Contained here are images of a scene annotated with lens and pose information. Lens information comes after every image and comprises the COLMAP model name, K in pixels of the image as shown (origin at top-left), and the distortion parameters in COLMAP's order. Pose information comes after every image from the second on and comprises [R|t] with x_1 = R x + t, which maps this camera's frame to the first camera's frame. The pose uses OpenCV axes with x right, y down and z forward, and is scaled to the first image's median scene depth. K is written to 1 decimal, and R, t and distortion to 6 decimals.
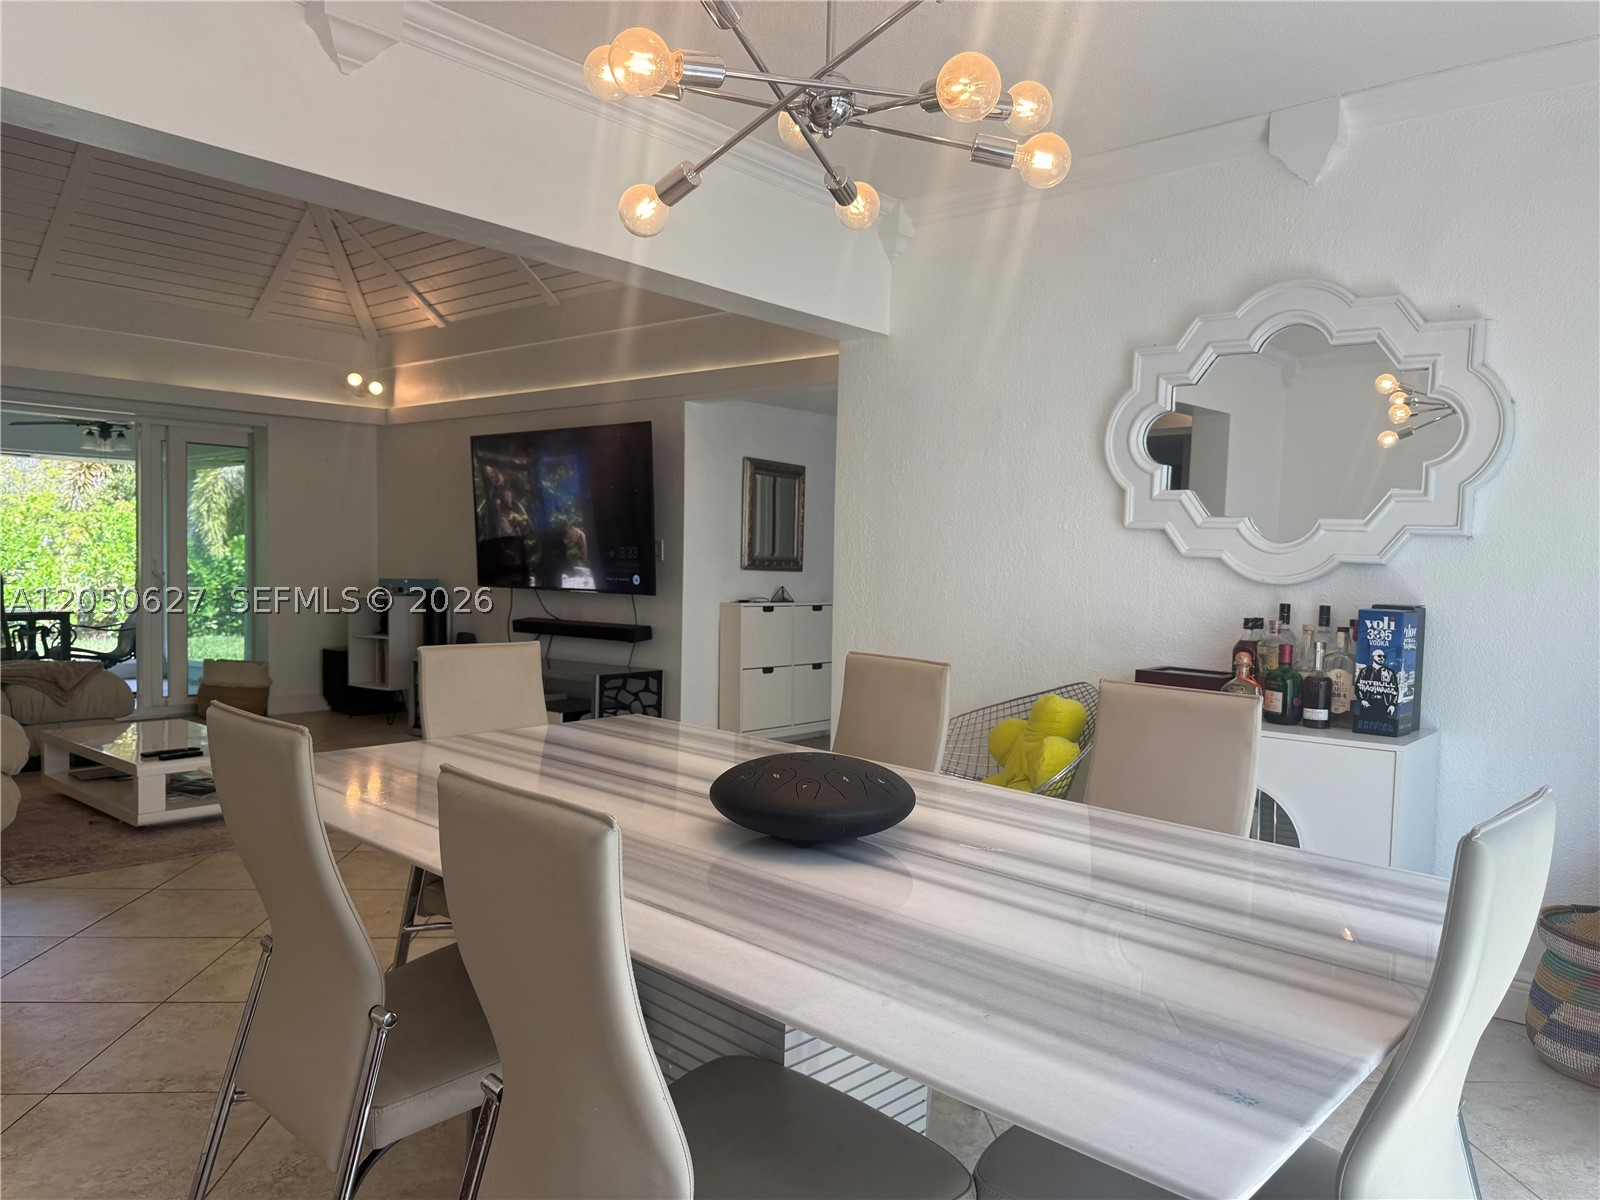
lens RADIAL K [[1143.7, 0, 831.3], [0, 1143.7, 615.1], [0, 0, 1]] dist [0.085571, -0.131977]
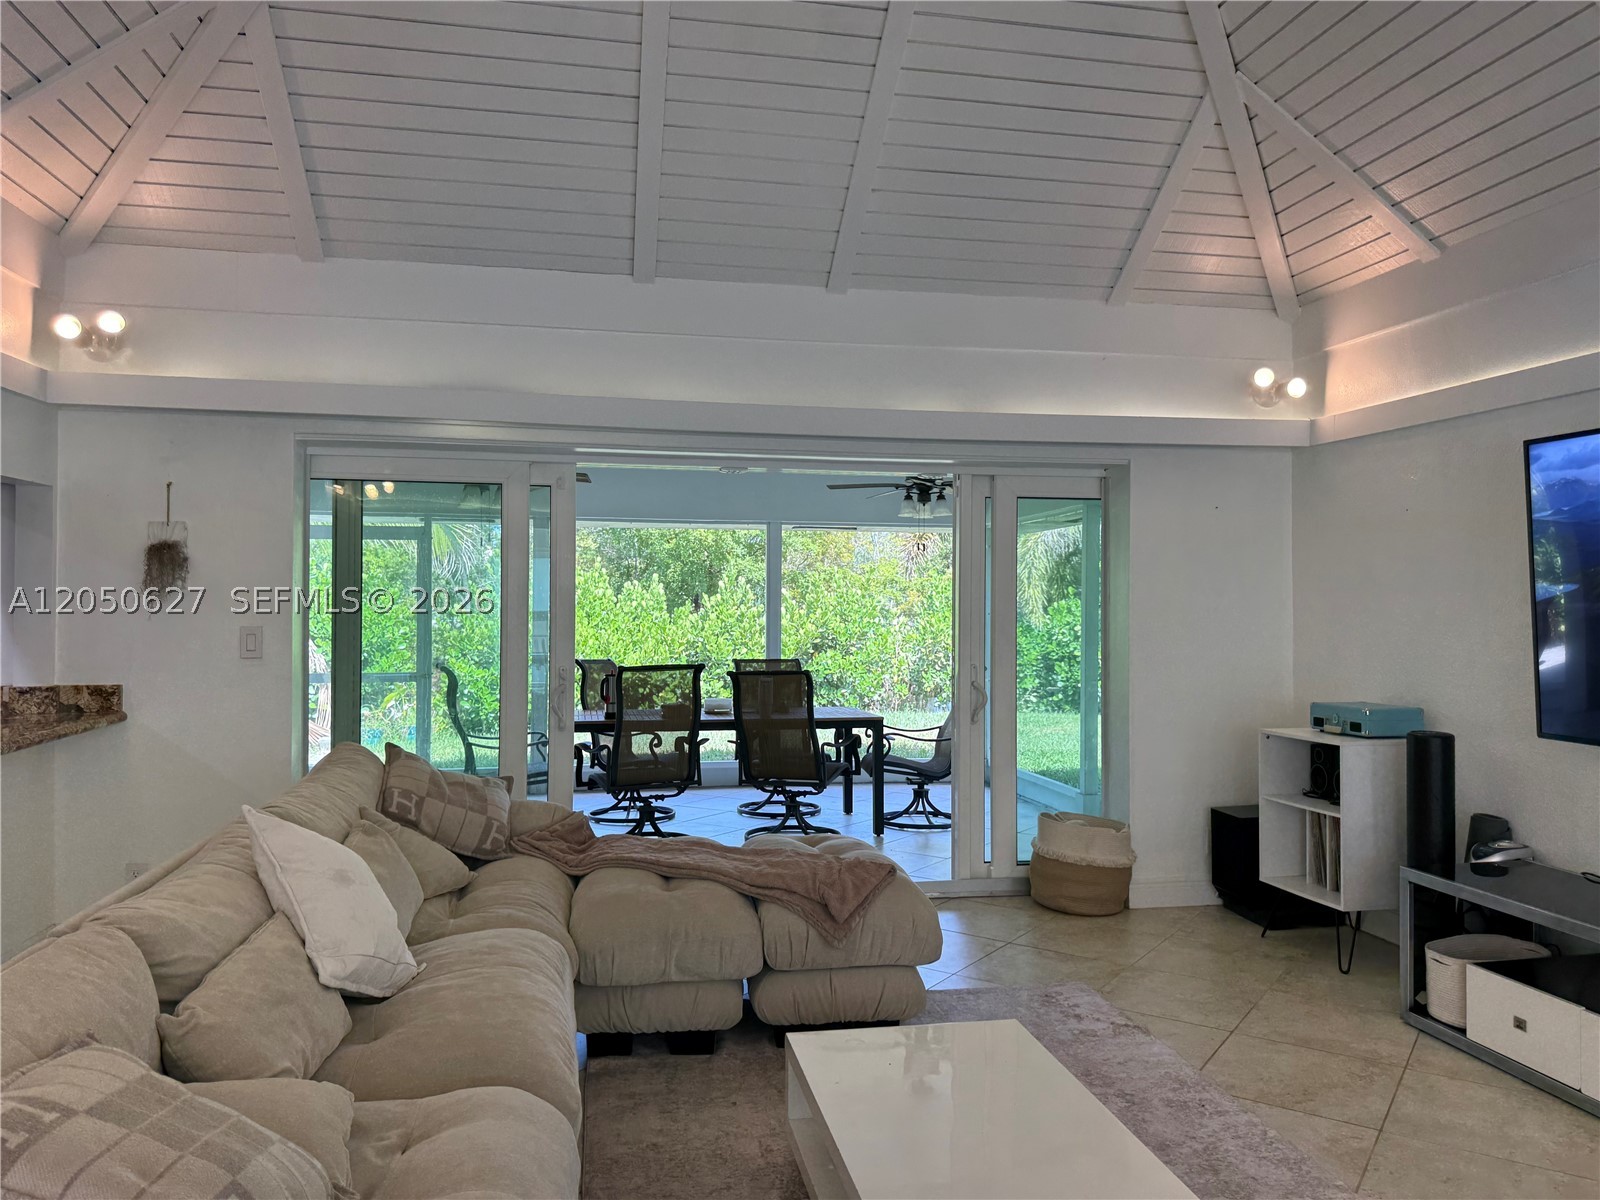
lens RADIAL K [[1148.8, 0, 807.9], [0, 1148.8, 598.4], [0, 0, 1]] dist [0.088920, -0.138138]
pose [[0.780276, -0.016830, -0.625209, -0.289344], [-0.019215, 0.998521, -0.050860, -0.066120], [0.625140, 0.051698, 0.778799, 0.500561]]
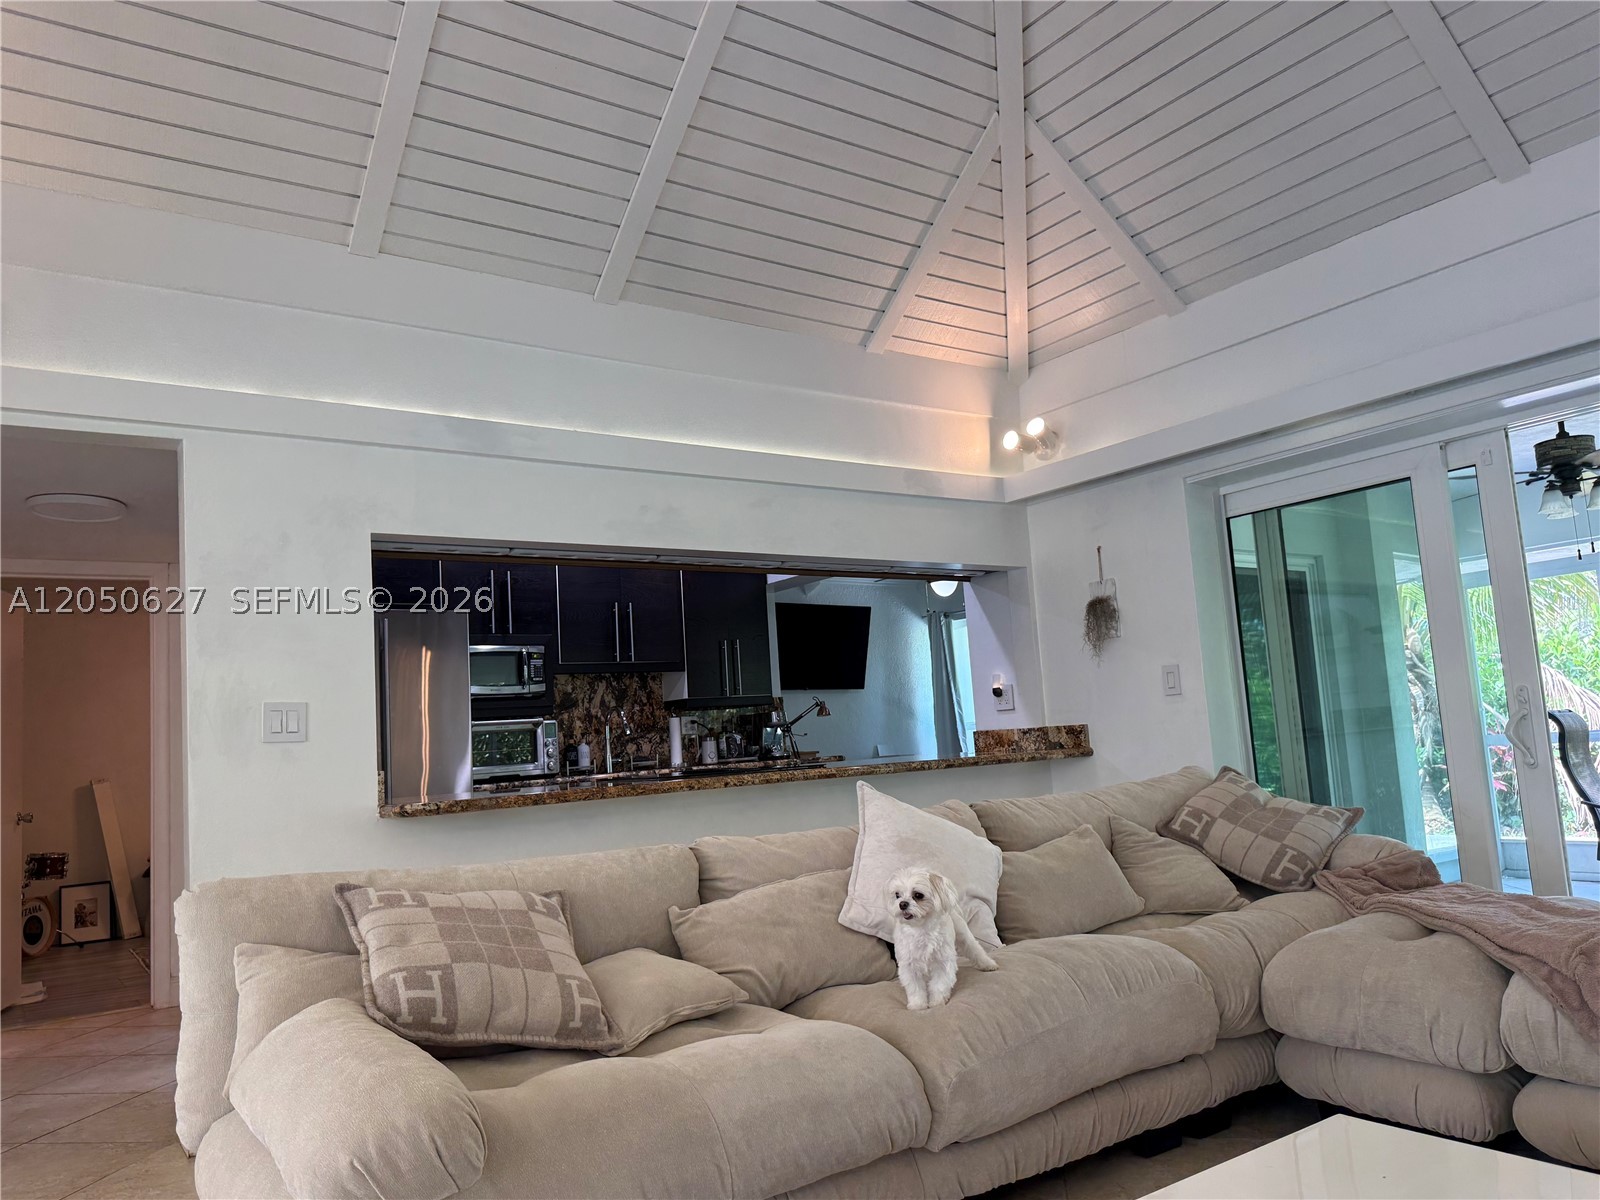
lens RADIAL K [[1143.7, 0, 831.3], [0, 1143.7, 615.1], [0, 0, 1]] dist [0.085571, -0.131977]
pose [[-0.257825, -0.119669, -0.958752, -0.217801], [0.015401, 0.991665, -0.127919, -0.016885], [0.966069, -0.047746, -0.253833, 0.829113]]
